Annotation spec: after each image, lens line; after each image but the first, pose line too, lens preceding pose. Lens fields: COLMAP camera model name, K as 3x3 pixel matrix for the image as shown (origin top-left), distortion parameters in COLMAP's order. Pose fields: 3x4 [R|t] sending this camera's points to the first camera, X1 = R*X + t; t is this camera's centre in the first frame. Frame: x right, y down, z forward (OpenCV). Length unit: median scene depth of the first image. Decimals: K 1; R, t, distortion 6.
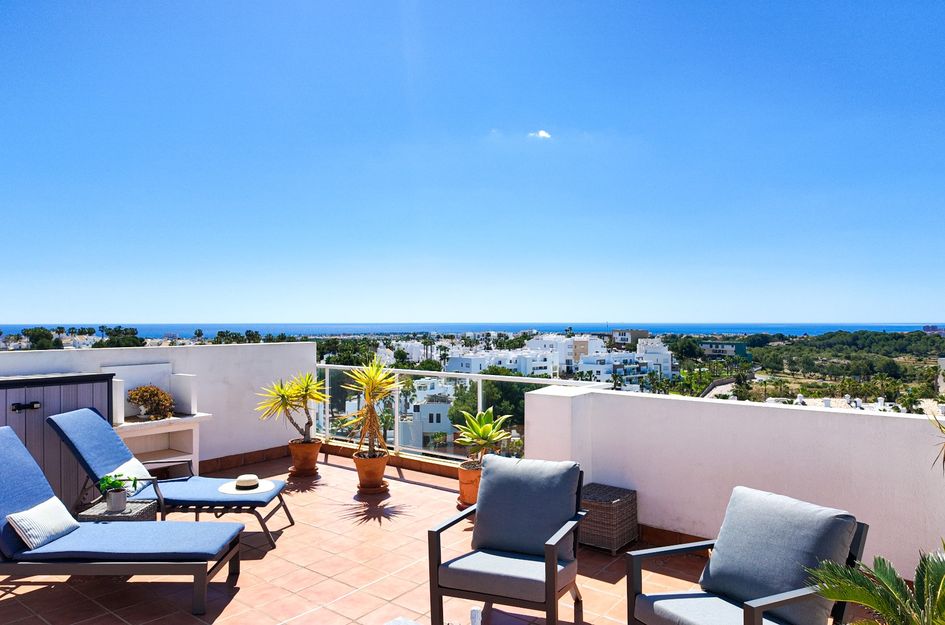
lens RADIAL K [[651.3, 0, 479.1], [0, 651.3, 316.0], [0, 0, 1]] dist [0.052817, -0.043239]
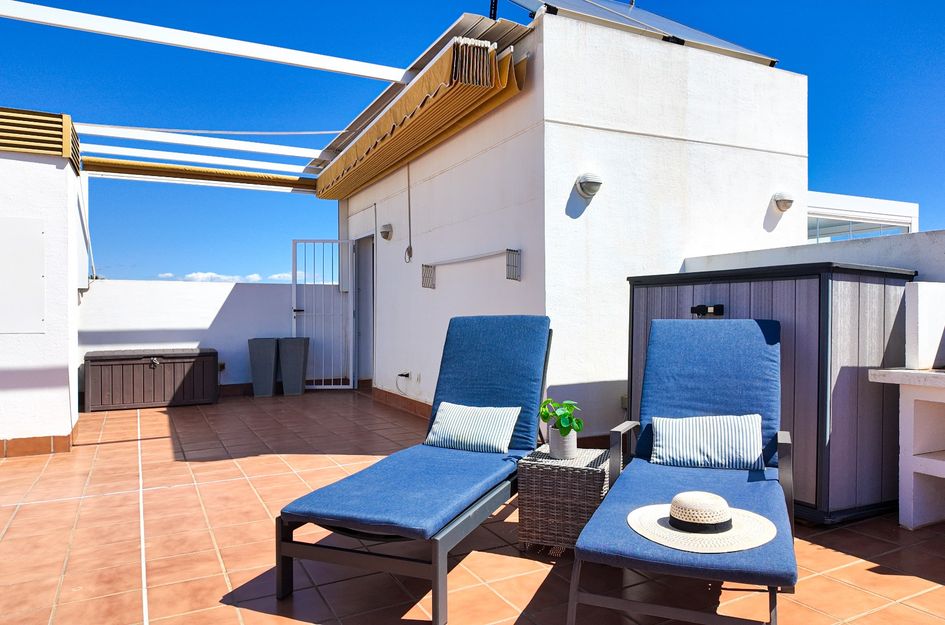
lens RADIAL K [[651.3, 0, 474.5], [0, 651.3, 319.3], [0, 0, 1]] dist [0.052817, -0.043239]
pose [[-0.400819, 0.013042, -0.916064, 0.056523], [0.011816, 0.999889, 0.009065, 0.137046], [0.916081, -0.007190, -0.400929, 1.051471]]
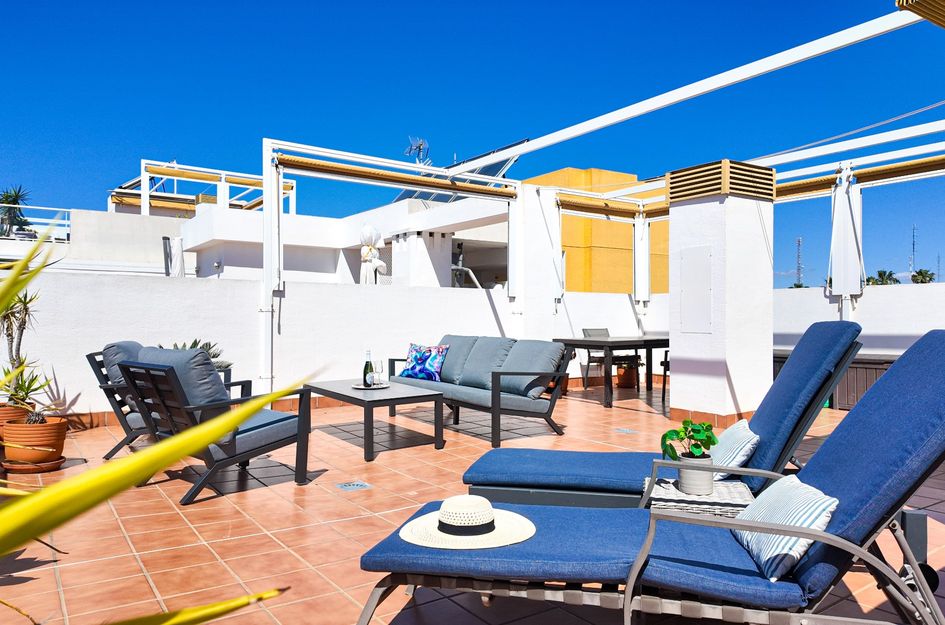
lens RADIAL K [[651.3, 0, 473.1], [0, 651.3, 314.3], [0, 0, 1]] dist [0.052817, -0.043239]
pose [[-0.964348, 0.001876, 0.264631, -0.451263], [-0.001877, 0.999901, -0.013928, 0.141867], [-0.264631, -0.013928, -0.964249, 1.403355]]
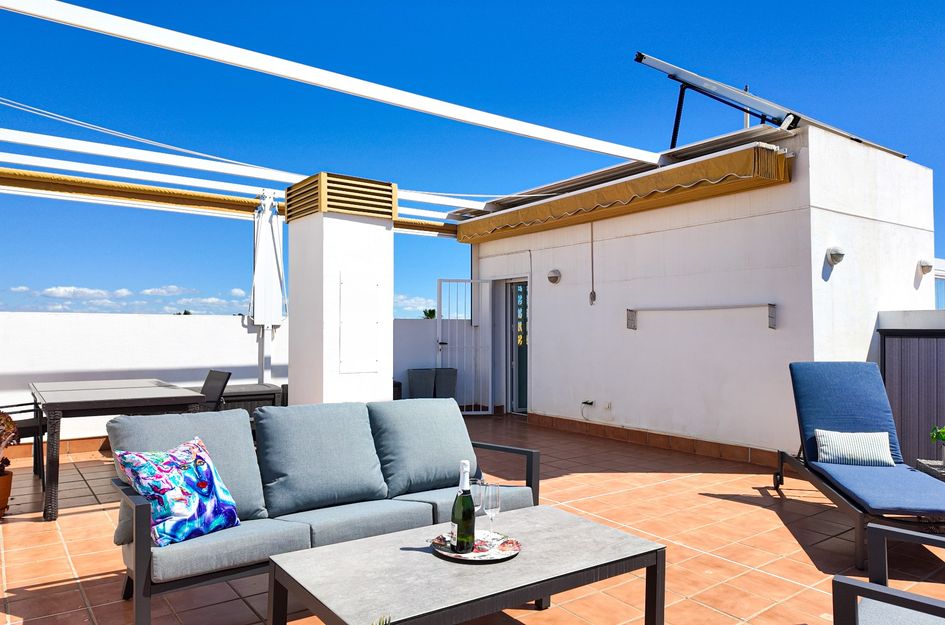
lens RADIAL K [[651.3, 0, 467.0], [0, 651.3, 311.4], [0, 0, 1]] dist [0.052817, -0.043239]
pose [[-0.256615, -0.029327, -0.966069, 0.434852], [0.007388, 0.999451, -0.032303, 0.095503], [0.966485, -0.015427, -0.256258, 0.533625]]
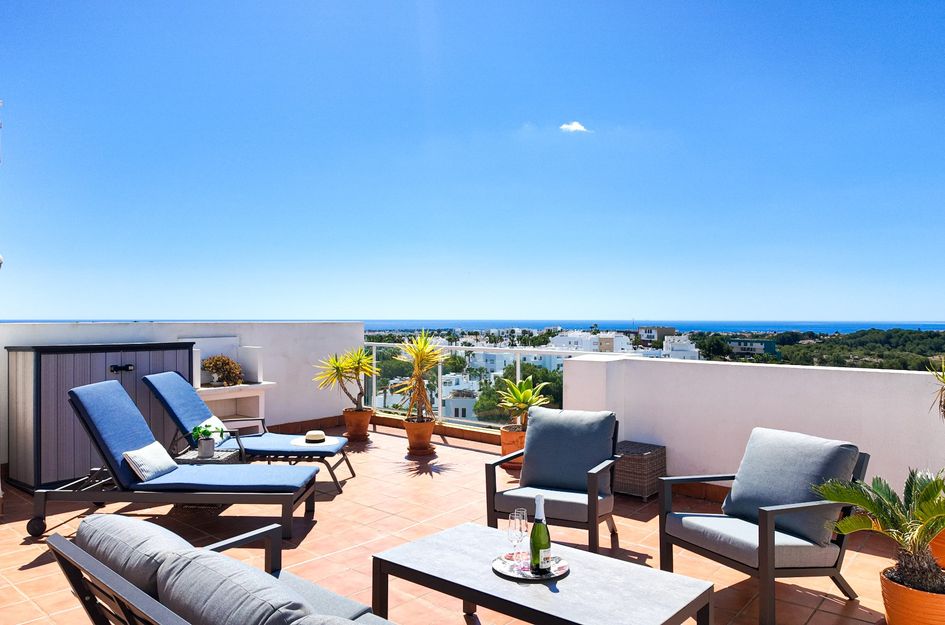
lens RADIAL K [[651.3, 0, 479.7], [0, 651.3, 312.8], [0, 0, 1]] dist [0.052817, -0.043239]
pose [[0.999324, 0.002811, -0.036668, -0.031259], [-0.002810, 0.999996, 0.000098, 0.039704], [0.036668, 0.000005, 0.999327, -0.107493]]
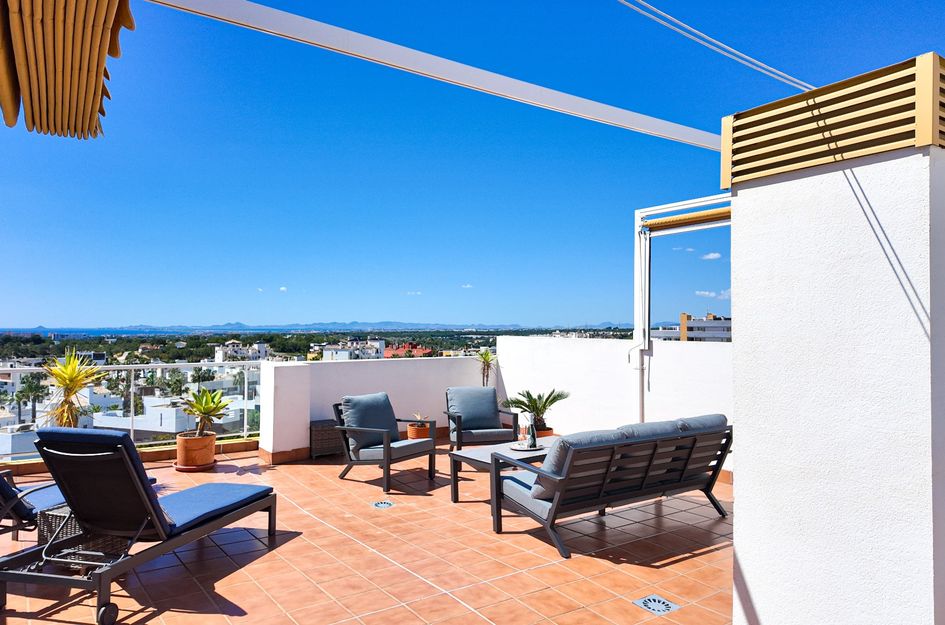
lens RADIAL K [[651.3, 0, 479.2], [0, 651.3, 313.9], [0, 0, 1]] dist [0.052817, -0.043239]
pose [[0.261895, 0.016376, 0.964958, -1.171413], [-0.008296, 0.999857, -0.014717, 0.021432], [-0.965061, -0.004151, 0.261993, 0.194933]]
